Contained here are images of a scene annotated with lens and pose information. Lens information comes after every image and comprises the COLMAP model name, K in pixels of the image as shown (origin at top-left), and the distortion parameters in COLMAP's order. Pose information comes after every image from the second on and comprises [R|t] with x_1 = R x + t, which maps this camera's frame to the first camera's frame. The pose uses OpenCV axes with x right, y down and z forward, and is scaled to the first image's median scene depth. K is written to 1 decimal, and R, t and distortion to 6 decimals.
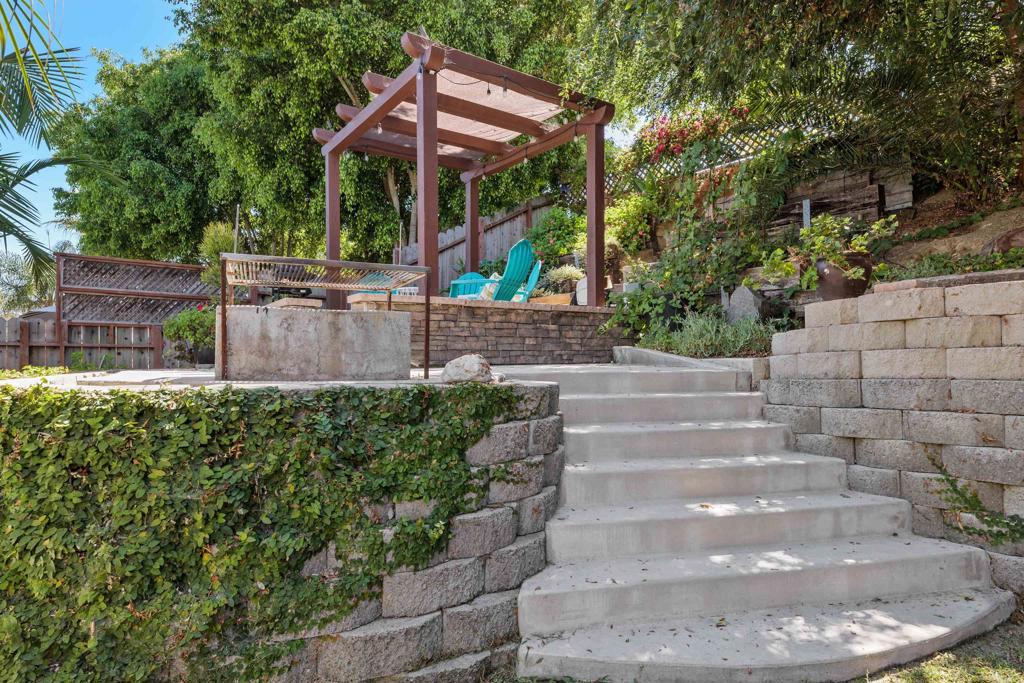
lens RADIAL K [[620.8, 0, 512.3], [0, 620.8, 344.3], [0, 0, 1]] dist [0.001479, 0.000244]
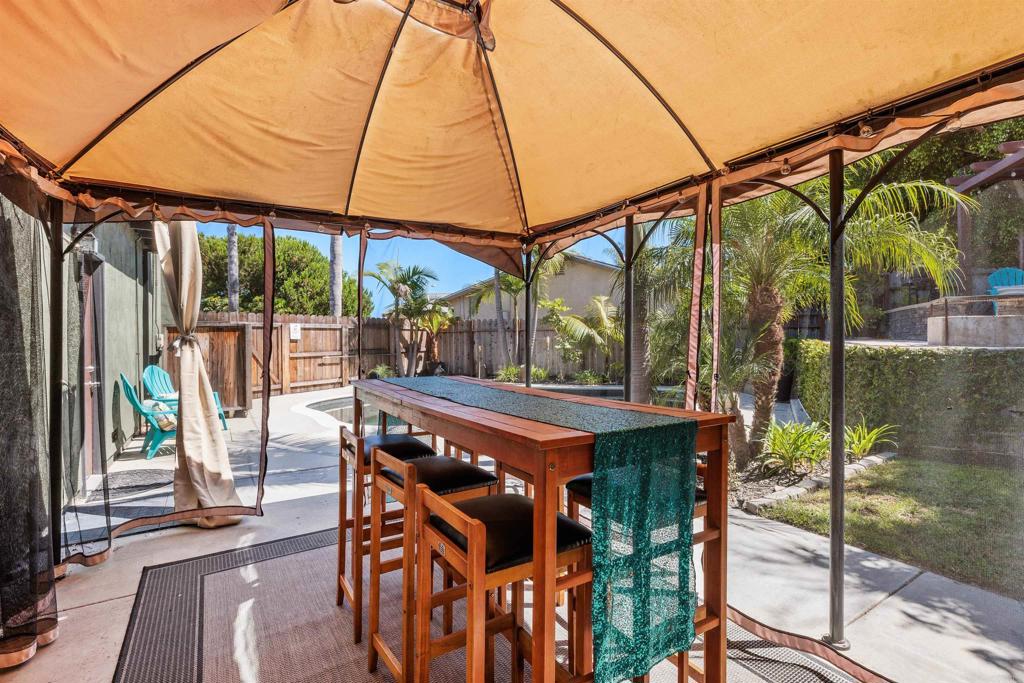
lens RADIAL K [[463.1, 0, 512.6], [0, 463.1, 340.5], [0, 0, 1]] dist [0.001162, -0.000178]
pose [[0.534729, 0.001510, -0.845022, 0.268223], [0.034020, 0.999149, 0.023314, -0.094552], [0.844338, -0.041214, 0.534223, -2.062356]]
